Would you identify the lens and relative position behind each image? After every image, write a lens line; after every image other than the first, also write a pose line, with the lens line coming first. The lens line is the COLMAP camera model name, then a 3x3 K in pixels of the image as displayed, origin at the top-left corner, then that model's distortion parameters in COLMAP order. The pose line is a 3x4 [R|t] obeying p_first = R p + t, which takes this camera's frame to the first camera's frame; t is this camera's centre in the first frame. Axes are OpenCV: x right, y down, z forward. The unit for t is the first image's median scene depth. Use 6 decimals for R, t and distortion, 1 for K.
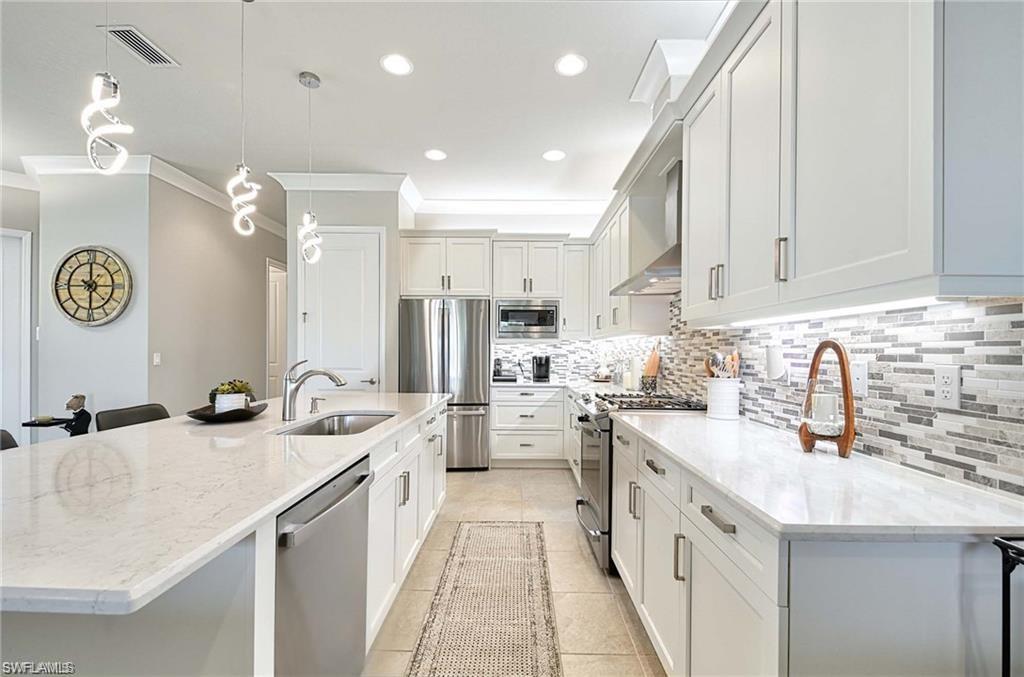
lens RADIAL K [[457.4, 0, 484.3], [0, 457.4, 352.5], [0, 0, 1]] dist [-0.000347, -0.000428]
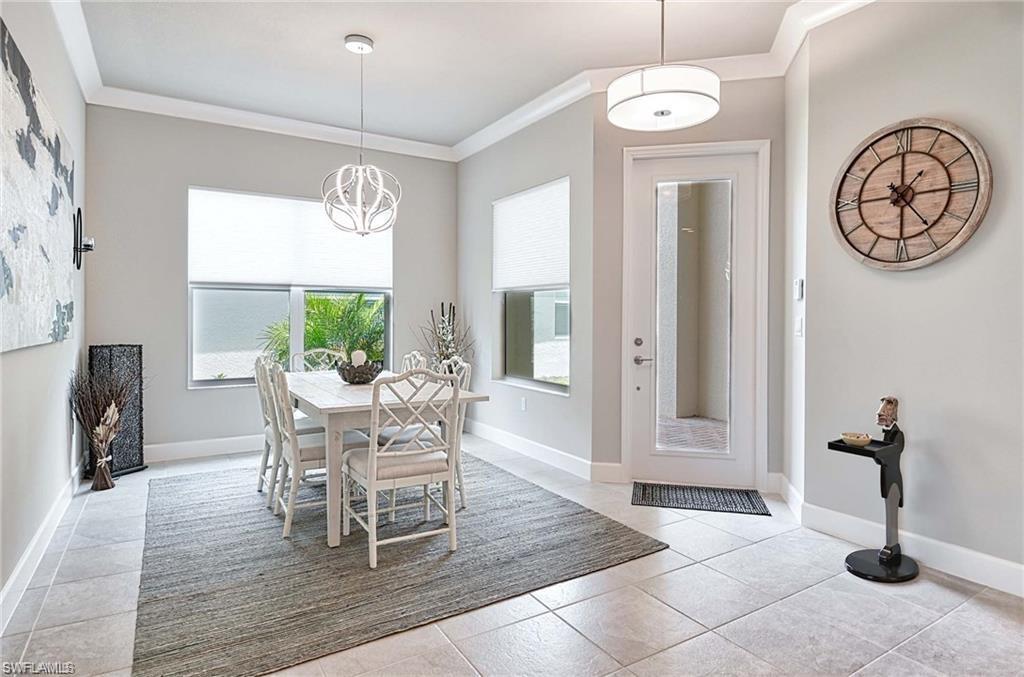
lens RADIAL K [[564.7, 0, 513.0], [0, 564.7, 331.0], [0, 0, 1]] dist [-0.004050, -0.000281]
pose [[0.566907, 0.014603, -0.823652, -0.571800], [-0.007785, 0.999893, 0.012370, 0.008888], [0.823745, -0.000600, 0.566960, 0.244618]]
